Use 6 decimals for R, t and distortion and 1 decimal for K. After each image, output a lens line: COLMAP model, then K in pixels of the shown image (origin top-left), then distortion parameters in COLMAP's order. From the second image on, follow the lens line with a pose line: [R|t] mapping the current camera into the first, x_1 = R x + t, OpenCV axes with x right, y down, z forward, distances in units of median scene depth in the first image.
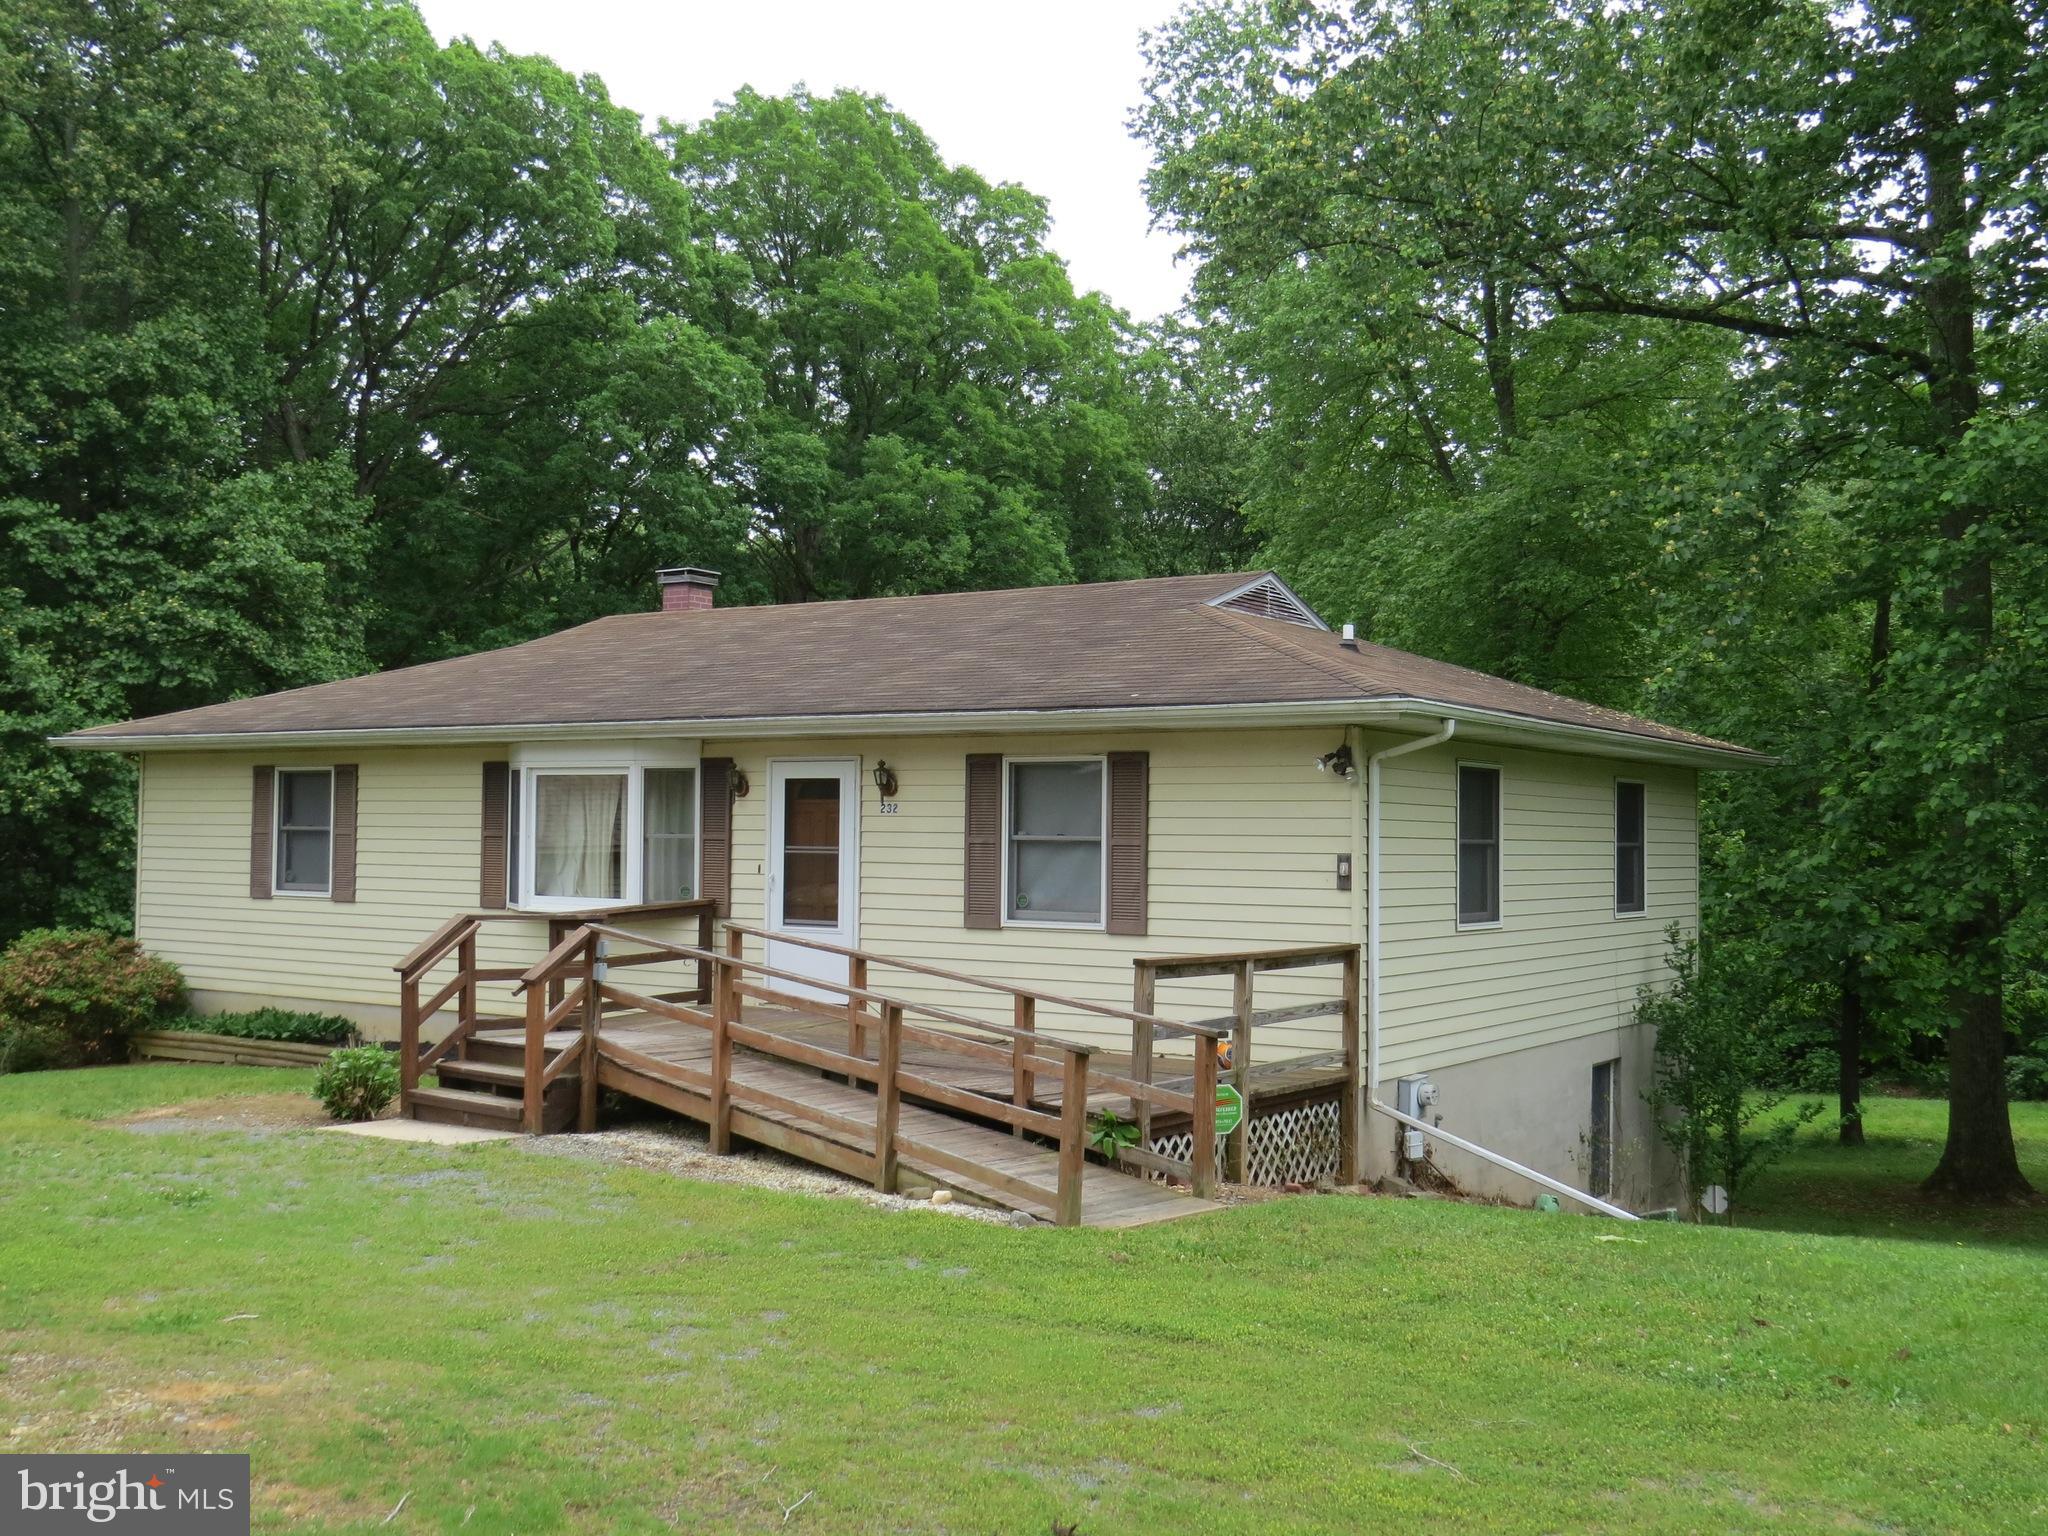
lens RADIAL K [[2105.2, 0, 1019.7], [0, 2105.2, 775.2], [0, 0, 1]] dist [-0.013938, 0.000000]
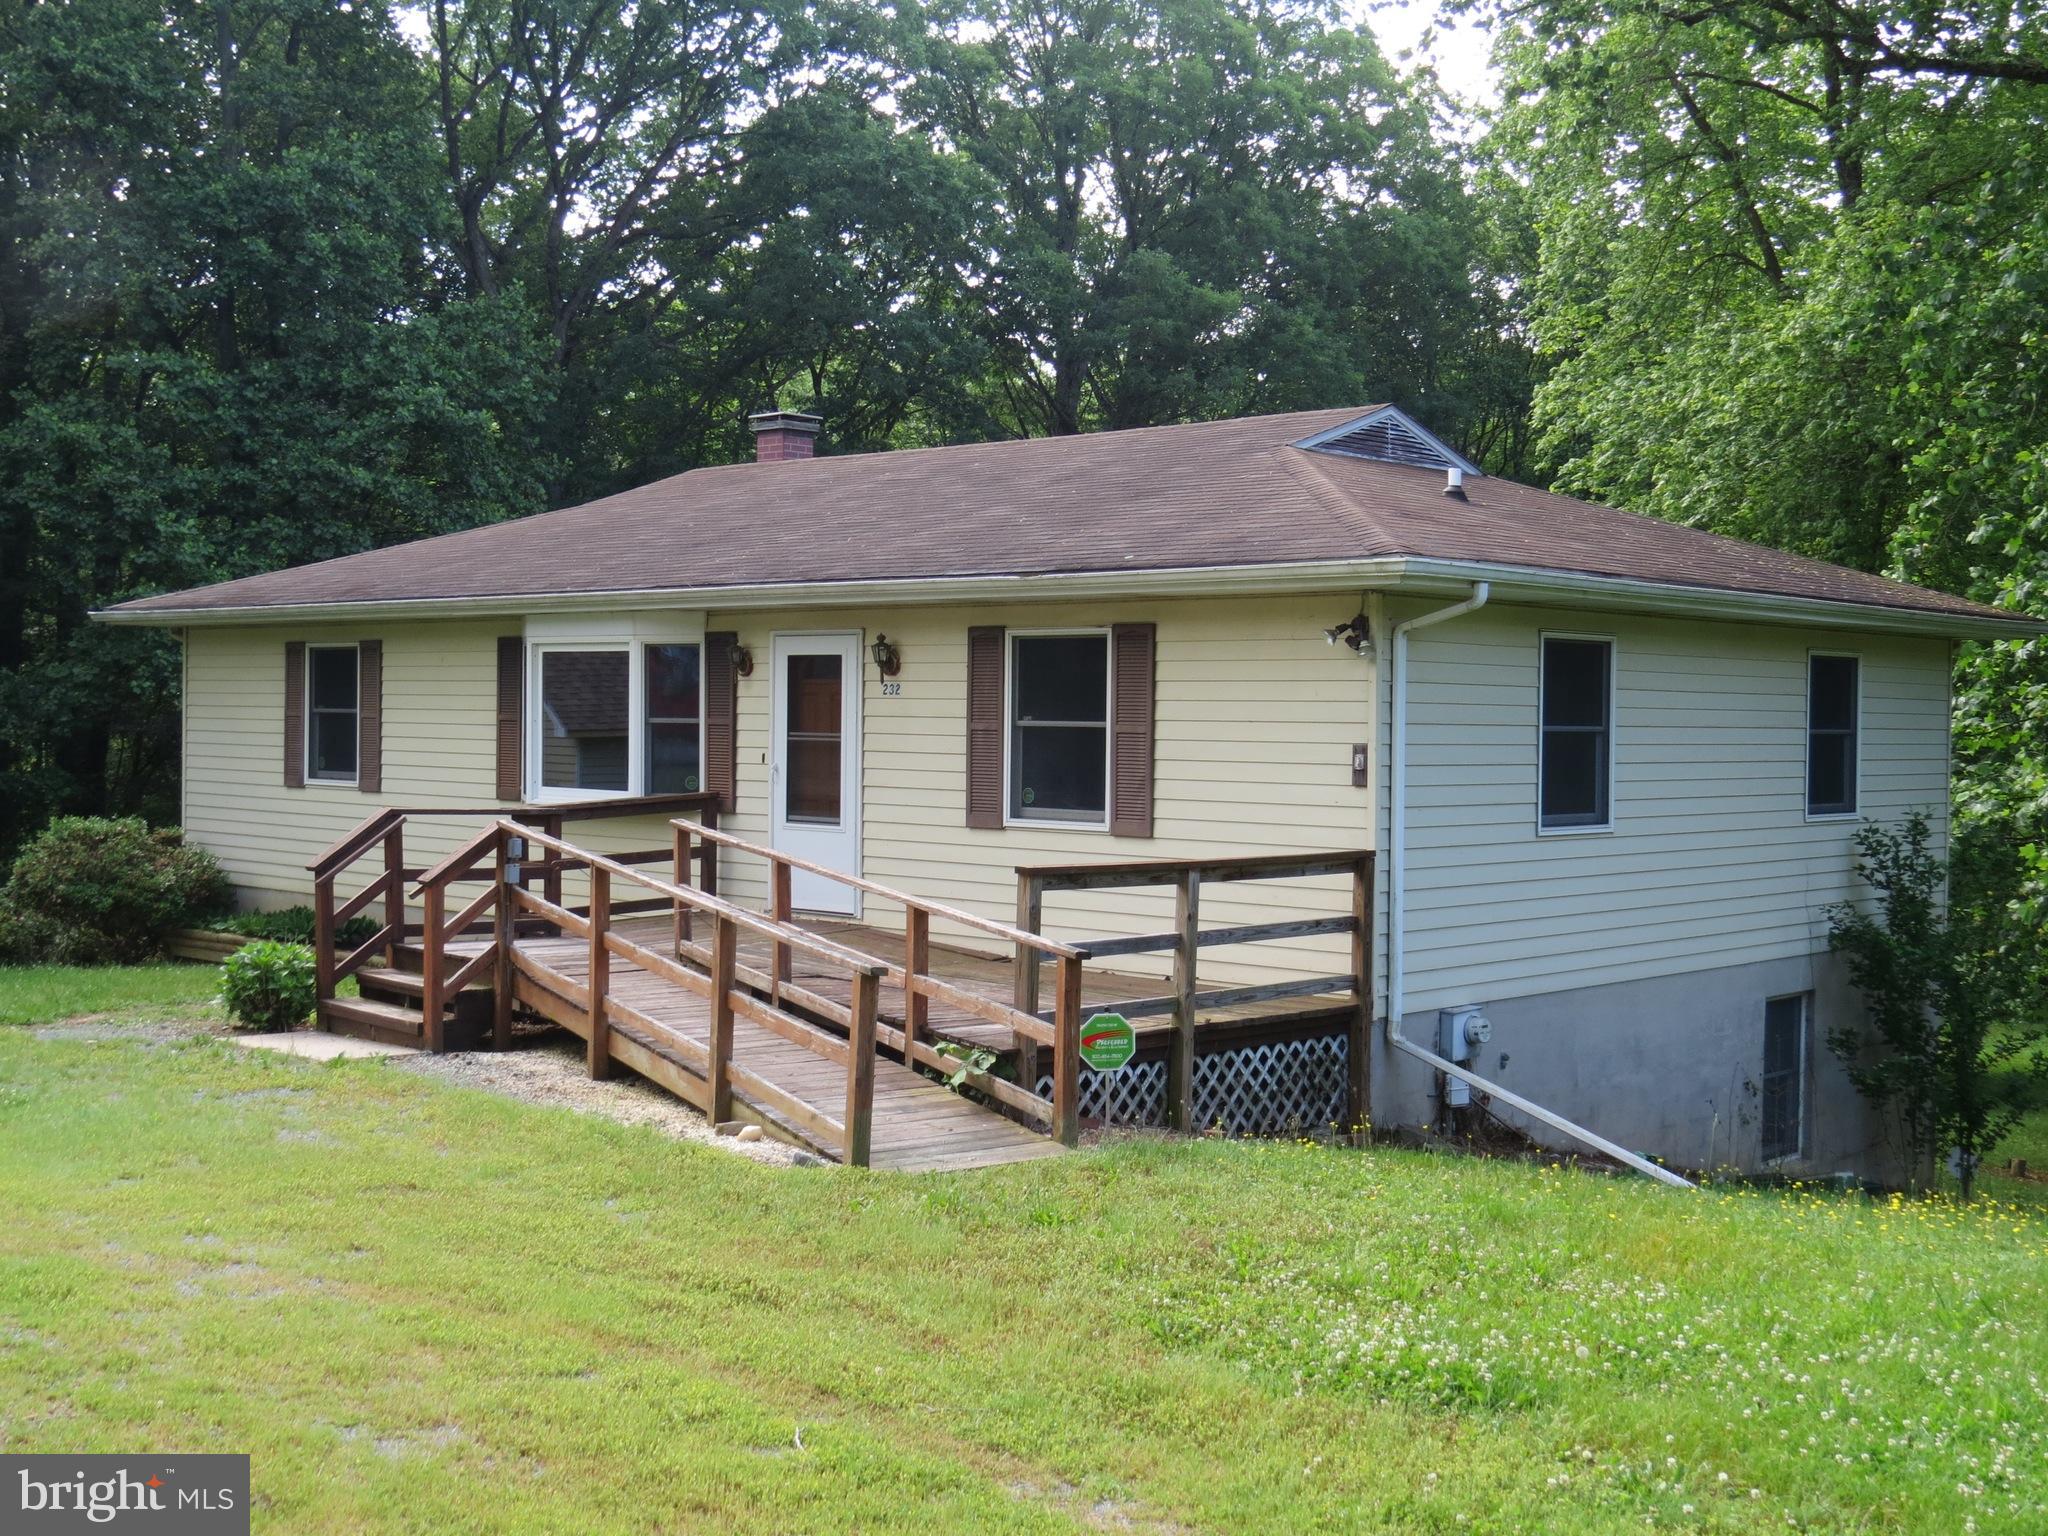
lens RADIAL K [[2445.2, 0, 1030.3], [0, 2445.2, 756.7], [0, 0, 1]] dist [-0.018597, 0.000000]
pose [[0.986870, 0.003654, -0.161478, 0.150557], [0.003713, 0.998966, 0.045301, -0.001807], [0.161477, -0.045306, 0.985836, 0.010808]]
